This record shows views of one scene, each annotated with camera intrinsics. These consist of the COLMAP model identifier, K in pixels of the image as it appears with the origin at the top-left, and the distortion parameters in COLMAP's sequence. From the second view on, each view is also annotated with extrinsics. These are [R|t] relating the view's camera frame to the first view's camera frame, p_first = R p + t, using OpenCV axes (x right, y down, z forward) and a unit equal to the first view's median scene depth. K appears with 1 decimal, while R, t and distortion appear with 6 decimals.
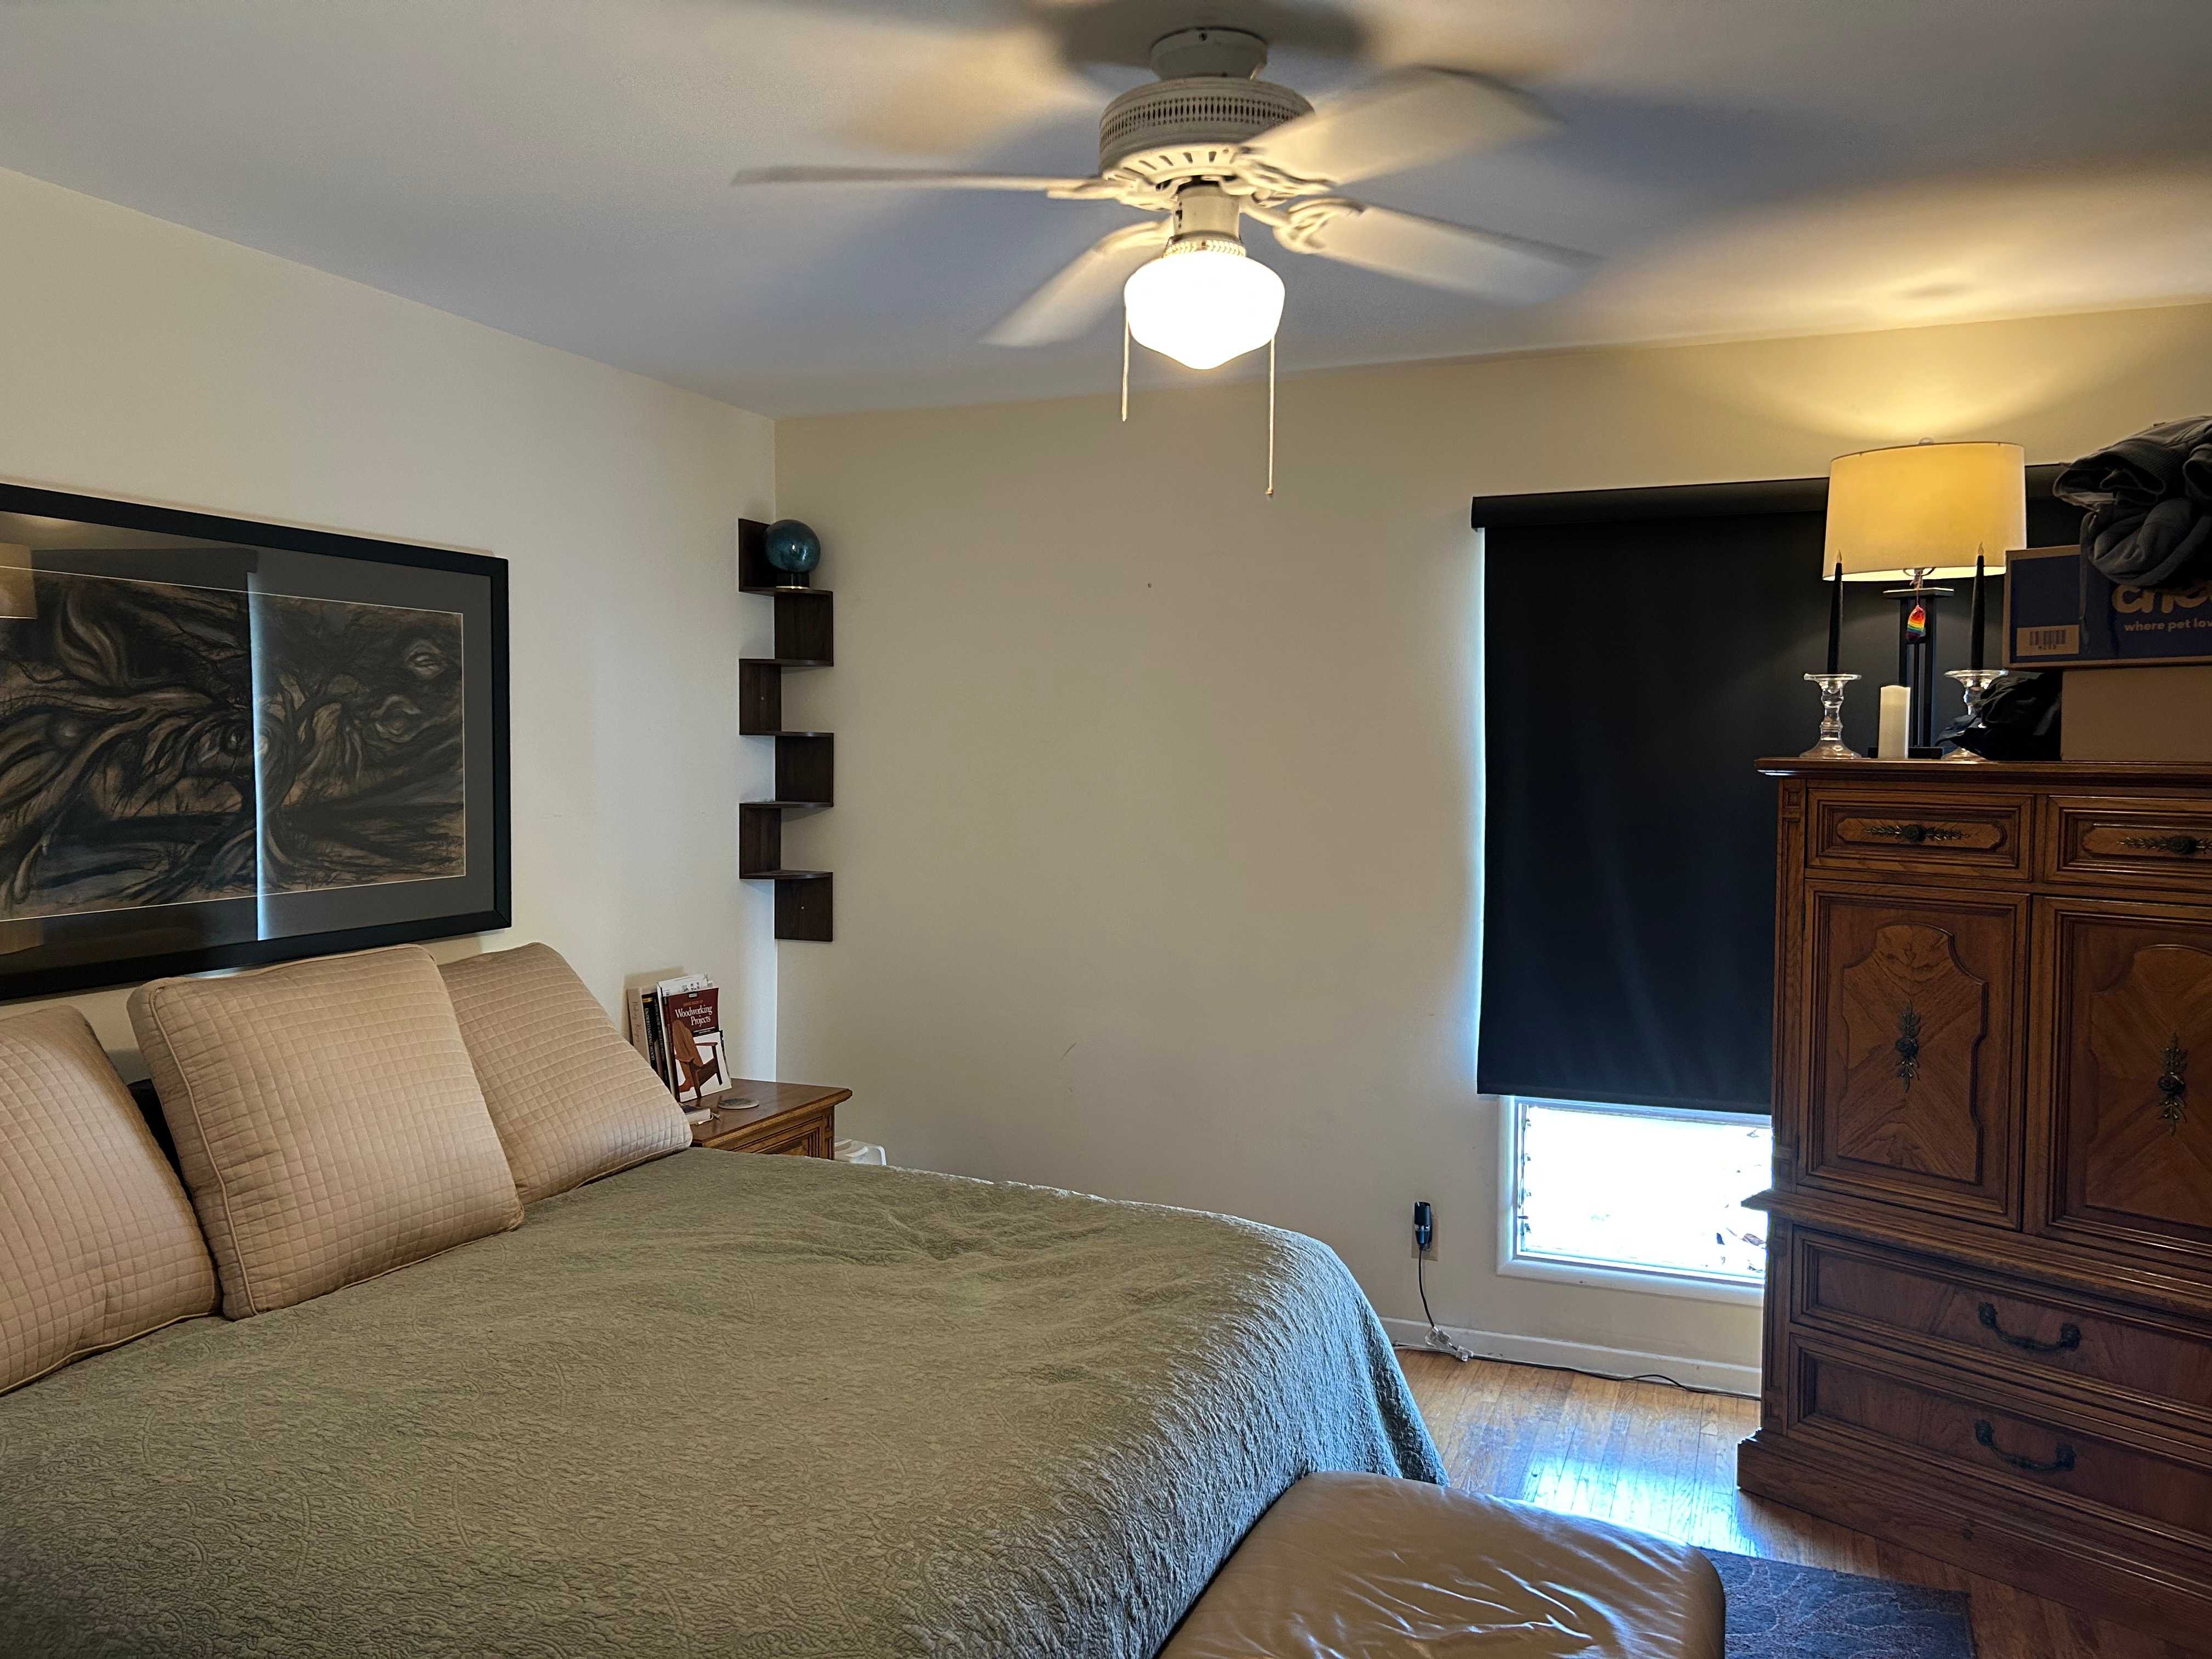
lens RADIAL K [[1655.9, 0, 1103.6], [0, 1655.9, 819.5], [0, 0, 1]] dist [0.058701, -0.067318]
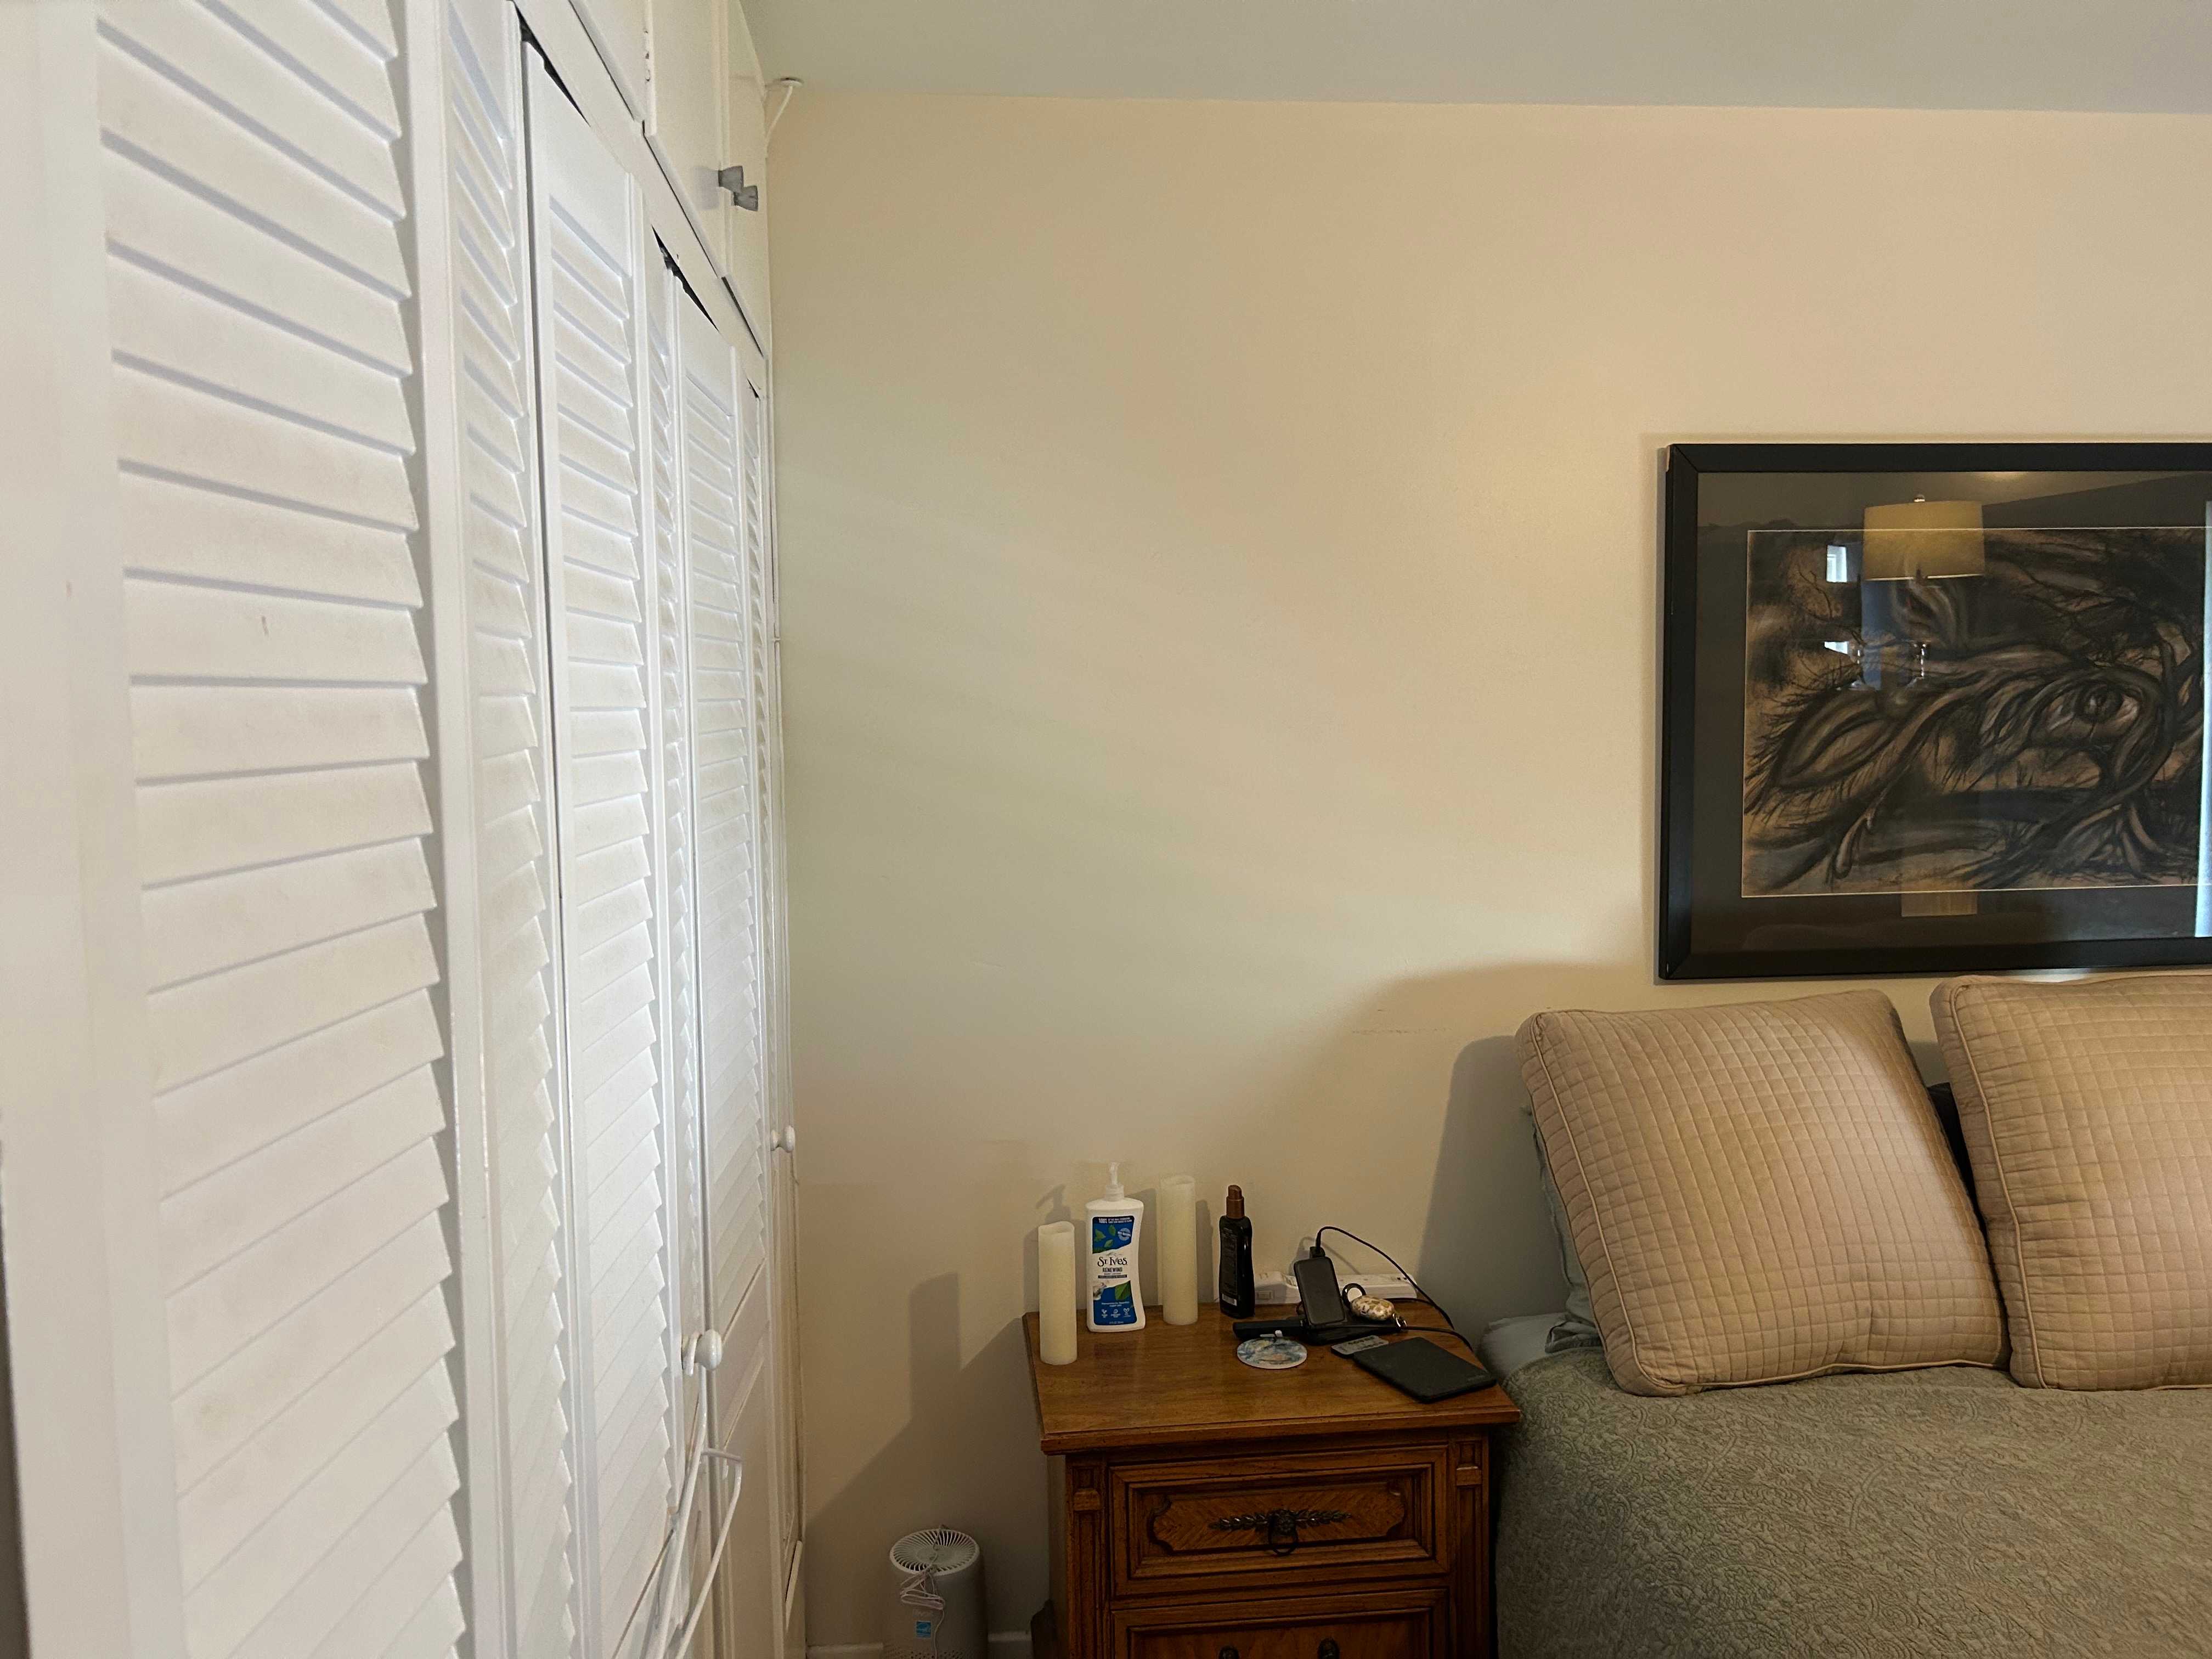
lens RADIAL K [[1655.9, 0, 1103.6], [0, 1655.9, 819.5], [0, 0, 1]] dist [0.058701, -0.067318]
pose [[0.457269, 0.049879, -0.887928, 0.014987], [-0.022527, 0.998755, 0.044503, -0.017325], [0.889043, -0.000347, 0.457824, 0.180662]]
